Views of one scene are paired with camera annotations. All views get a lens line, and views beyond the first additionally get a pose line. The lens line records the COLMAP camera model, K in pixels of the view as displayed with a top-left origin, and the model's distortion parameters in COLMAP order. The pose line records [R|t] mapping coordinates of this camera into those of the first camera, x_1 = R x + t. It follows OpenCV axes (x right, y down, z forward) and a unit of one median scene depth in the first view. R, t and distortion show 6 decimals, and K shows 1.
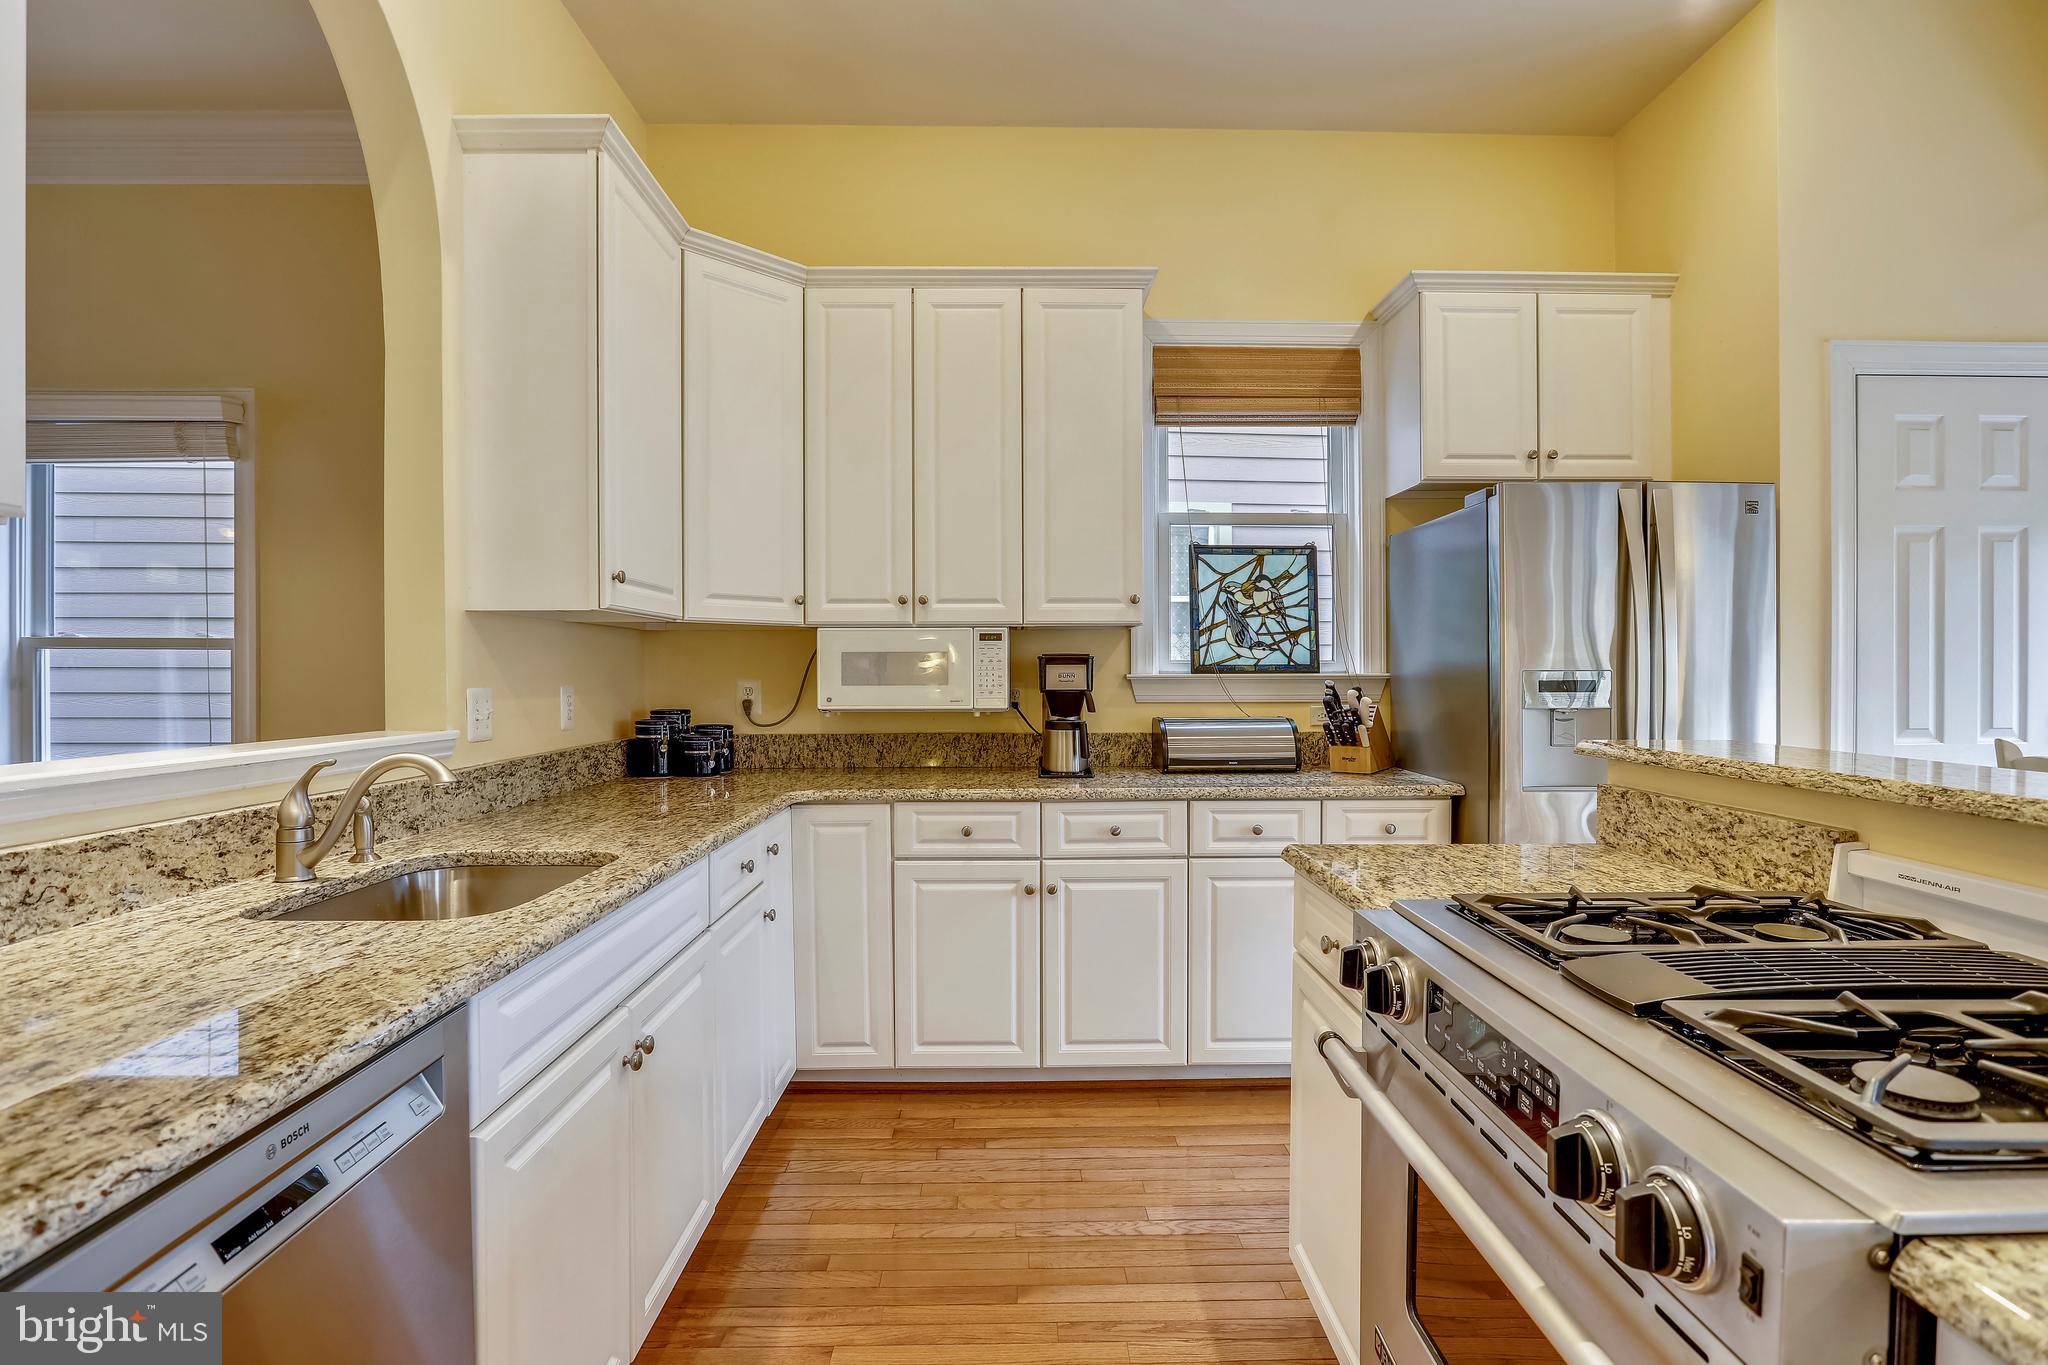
lens RADIAL K [[988.5, 0, 1035.4], [0, 988.5, 681.8], [0, 0, 1]] dist [-0.015018, 0.000683]
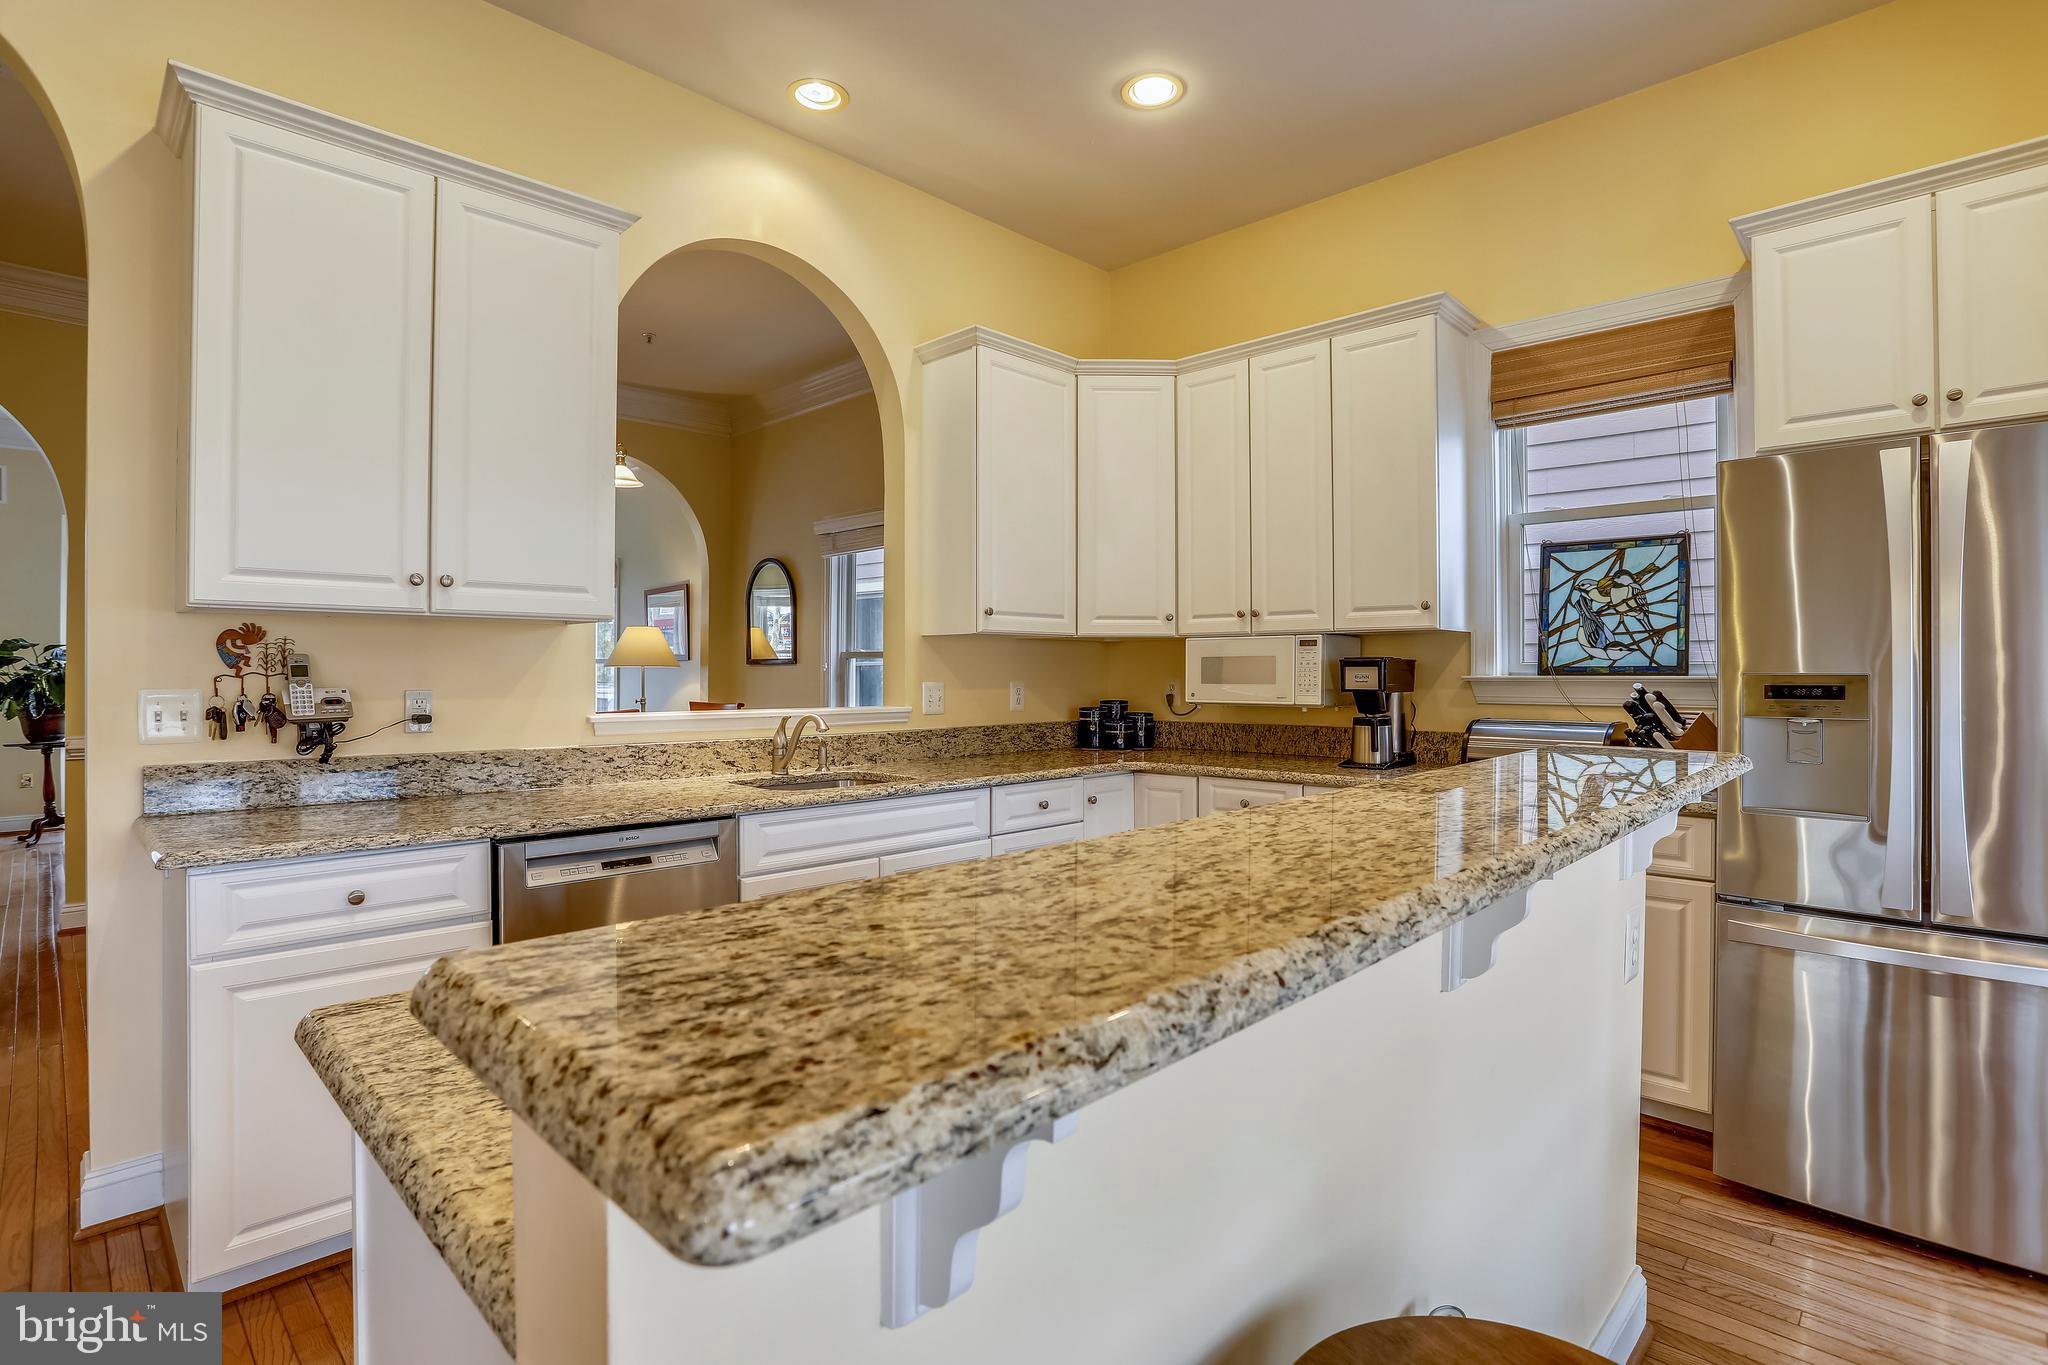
lens RADIAL K [[1011.5, 0, 1035.4], [0, 1011.5, 671.6], [0, 0, 1]] dist [-0.084998, 0.057488]
pose [[0.706073, 0.001739, -0.708137, 0.512859], [-0.008514, 0.999946, -0.006034, -0.001899], [0.708088, 0.010289, 0.706050, -0.051542]]
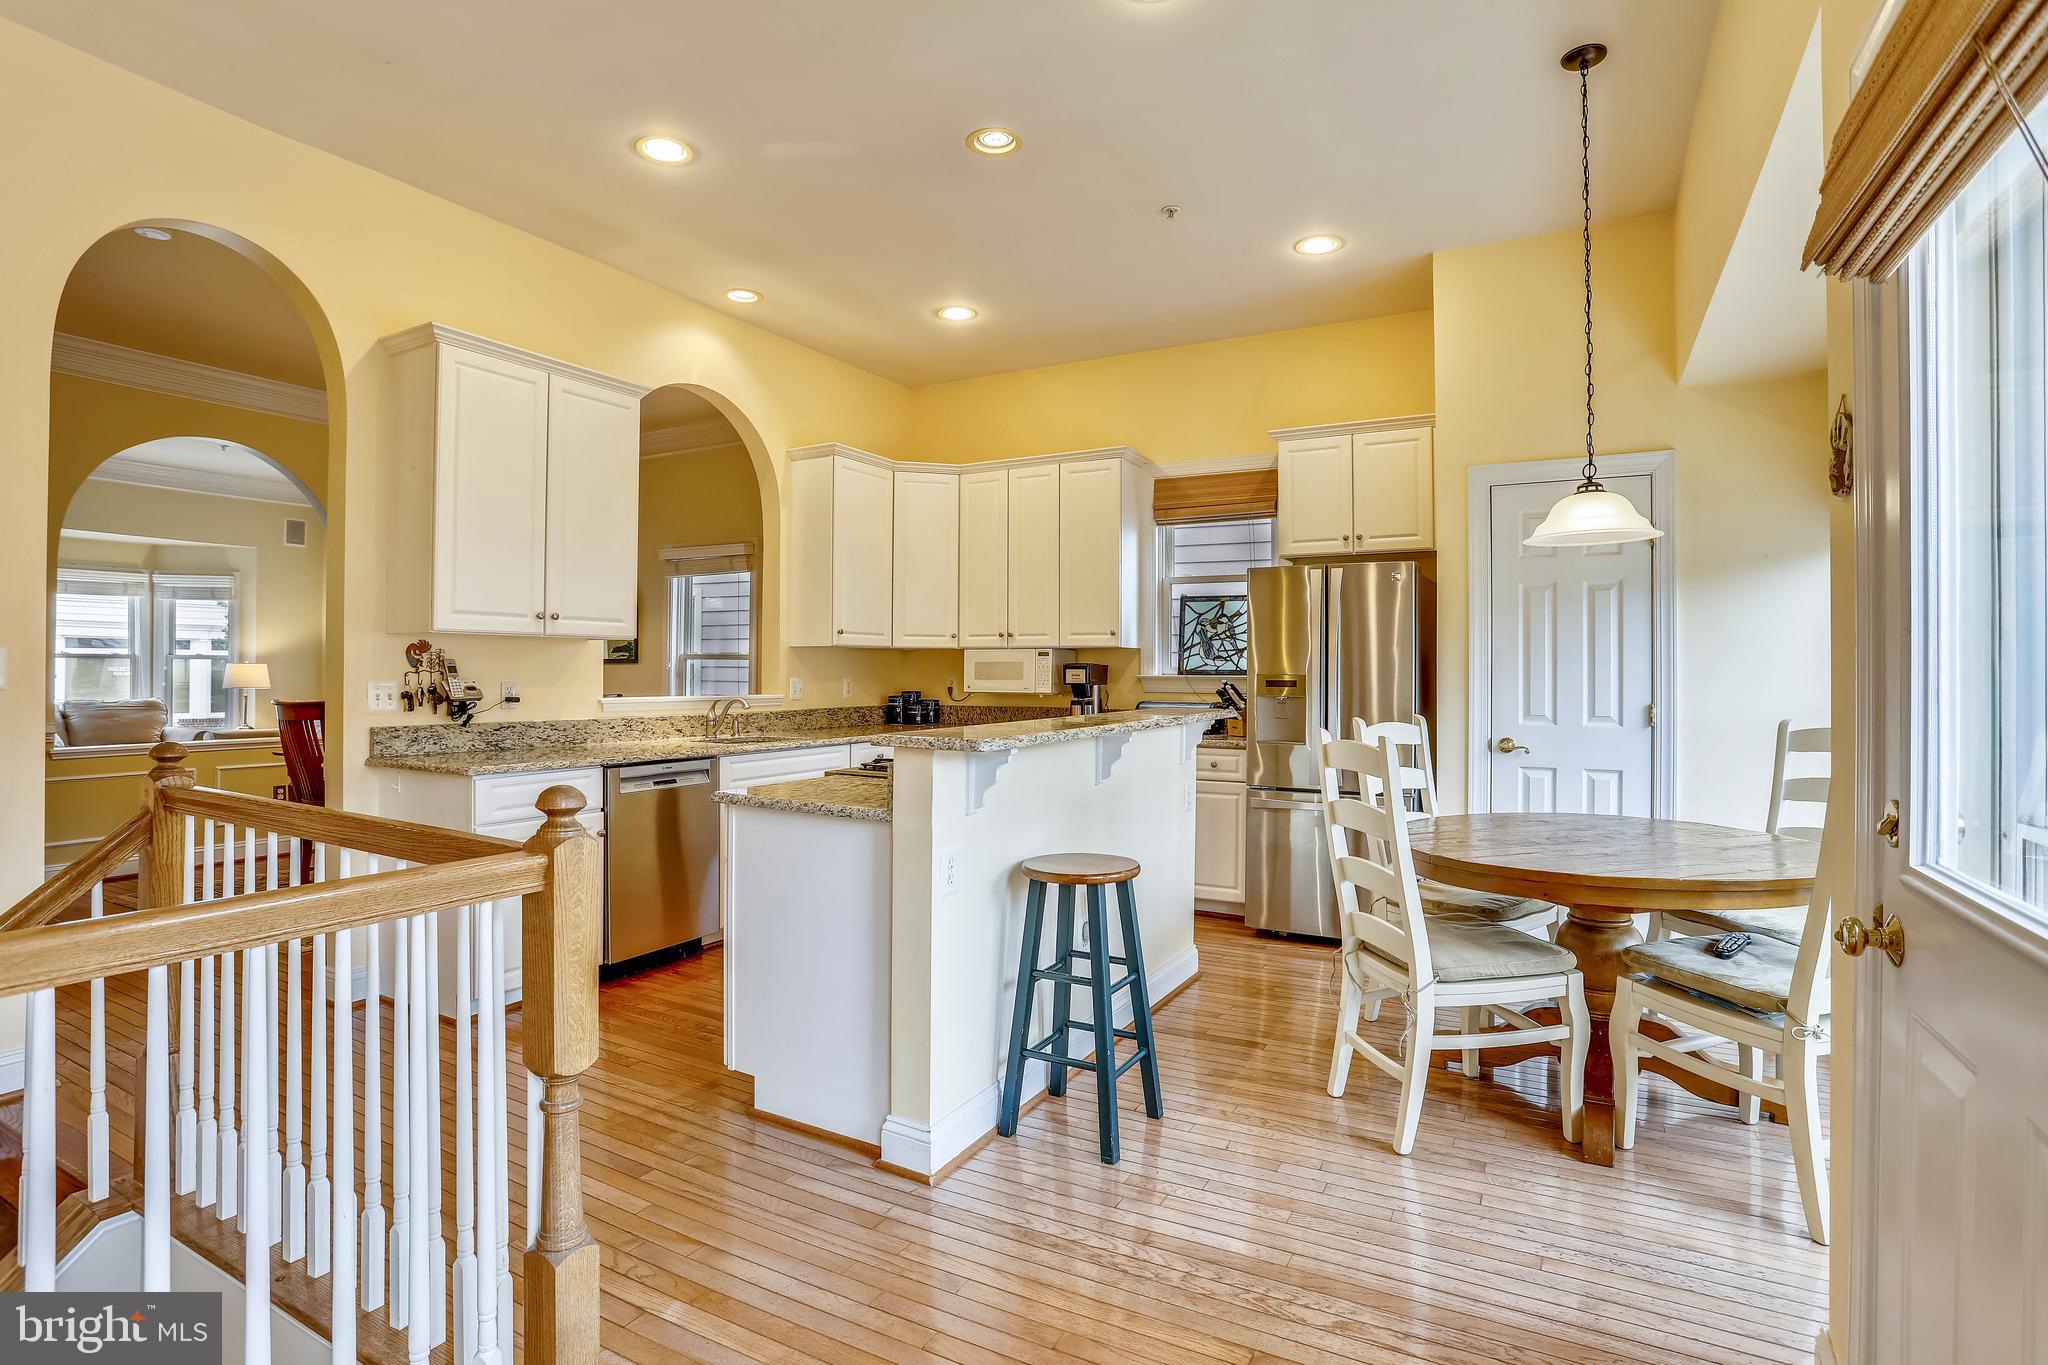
lens RADIAL K [[1011.5, 0, 1035.4], [0, 1011.5, 671.6], [0, 0, 1]] dist [-0.084998, 0.057488]
pose [[0.868589, 0.006767, -0.495486, 0.797965], [-0.011765, 0.999907, -0.006967, 0.000451], [0.495393, 0.011880, 0.868588, -0.587060]]
